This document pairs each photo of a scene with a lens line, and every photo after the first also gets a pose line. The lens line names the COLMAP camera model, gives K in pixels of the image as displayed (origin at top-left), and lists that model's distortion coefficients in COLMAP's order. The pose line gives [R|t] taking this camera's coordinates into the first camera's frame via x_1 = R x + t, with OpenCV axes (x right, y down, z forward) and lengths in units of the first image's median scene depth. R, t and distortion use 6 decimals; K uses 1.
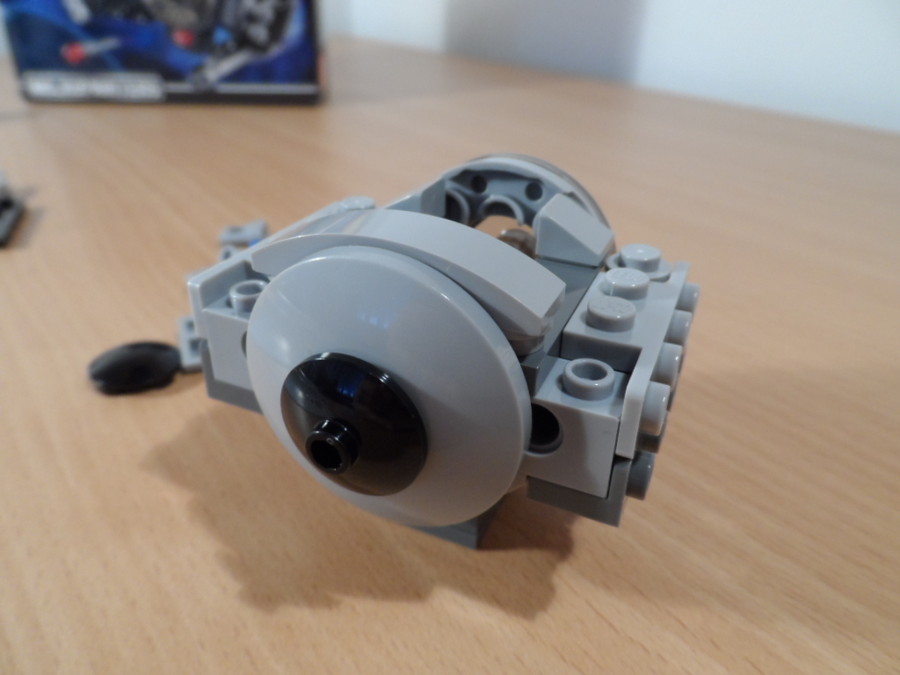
lens RADIAL K [[685.5, 0, 446.6], [0, 685.5, 336.9], [0, 0, 1]] dist [-0.007145, -0.009779]
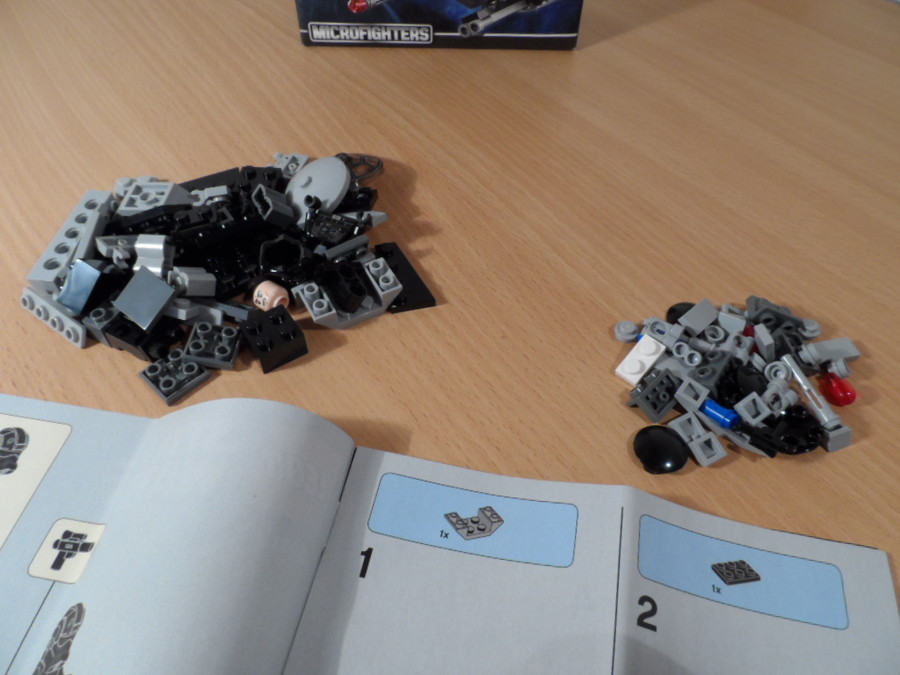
lens RADIAL K [[685.5, 0, 454.5], [0, 685.5, 340.8], [0, 0, 1]] dist [-0.007145, -0.009779]
pose [[0.999186, 0.027572, -0.029436, -0.394697], [-0.015081, 0.932303, 0.361364, -0.356464], [0.037407, -0.360626, 0.931960, -0.198898]]
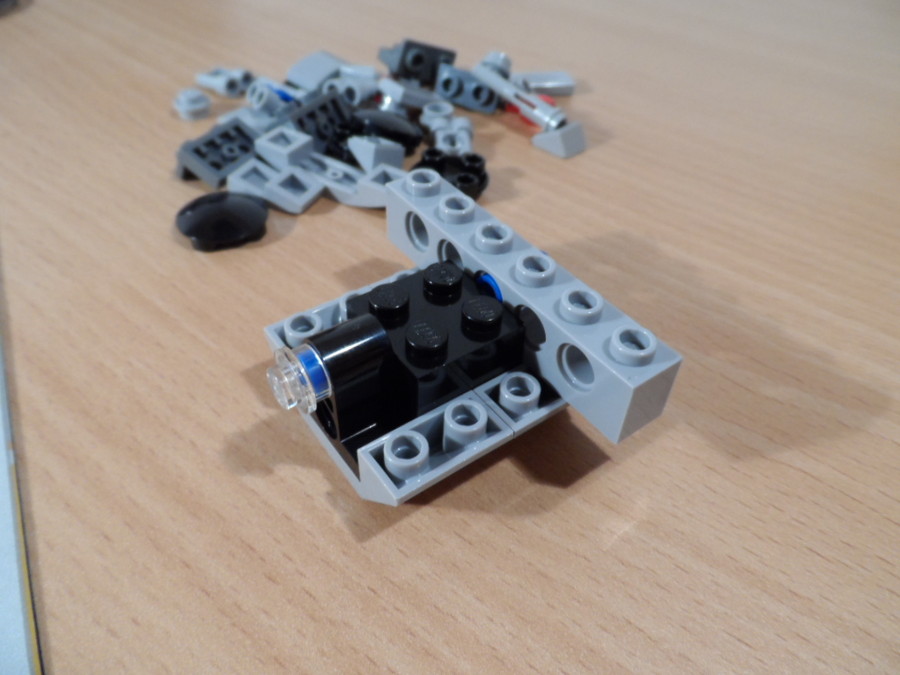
lens RADIAL K [[685.5, 0, 448.8], [0, 685.5, 336.9], [0, 0, 1]] dist [-0.007145, -0.009779]
pose [[0.974938, -0.138755, 0.173905, -0.139191], [0.093505, 0.964845, 0.245625, -0.004917], [-0.201872, -0.223208, 0.953638, -0.009775]]
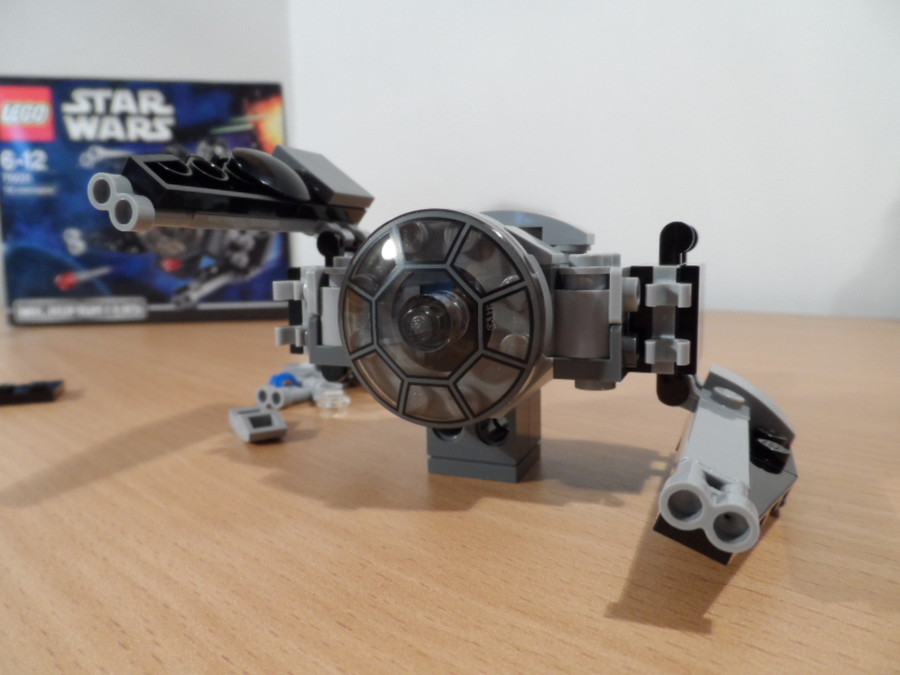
lens RADIAL K [[685.5, 0, 447.5], [0, 685.5, 339.7], [0, 0, 1]] dist [-0.007145, -0.009779]
pose [[0.991967, -0.048462, 0.116846, -0.081288], [0.088524, 0.925776, -0.367562, 0.146005], [-0.090360, 0.374953, 0.922630, -0.037959]]
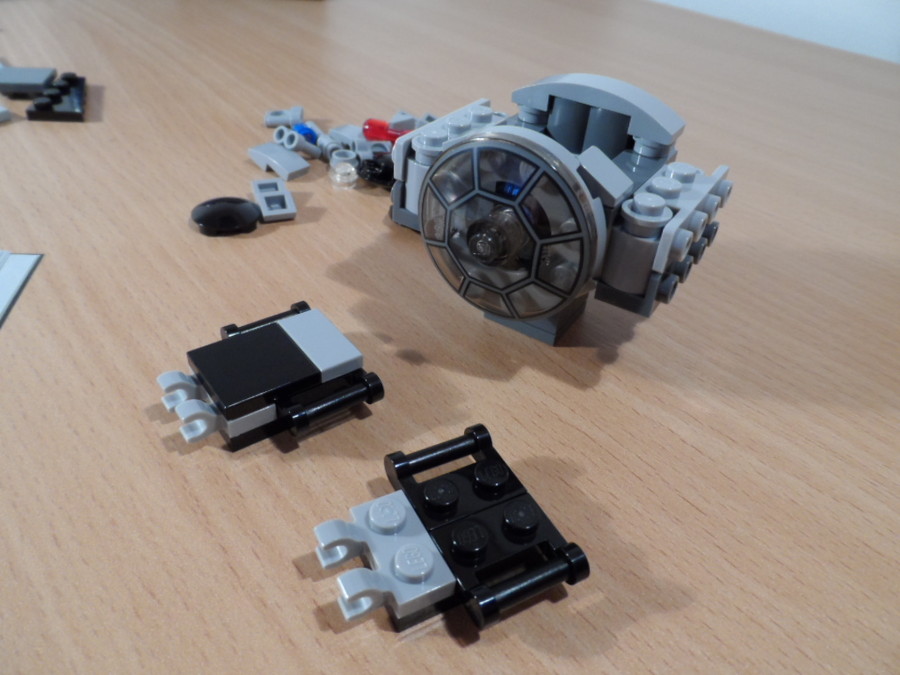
lens RADIAL K [[685.5, 0, 448.3], [0, 685.5, 339.4], [0, 0, 1]] dist [-0.007145, -0.009779]
pose [[0.998223, 0.030101, 0.051418, -0.039824], [-0.037128, 0.989213, 0.141704, 0.034371], [-0.046598, -0.143362, 0.988573, -0.160288]]
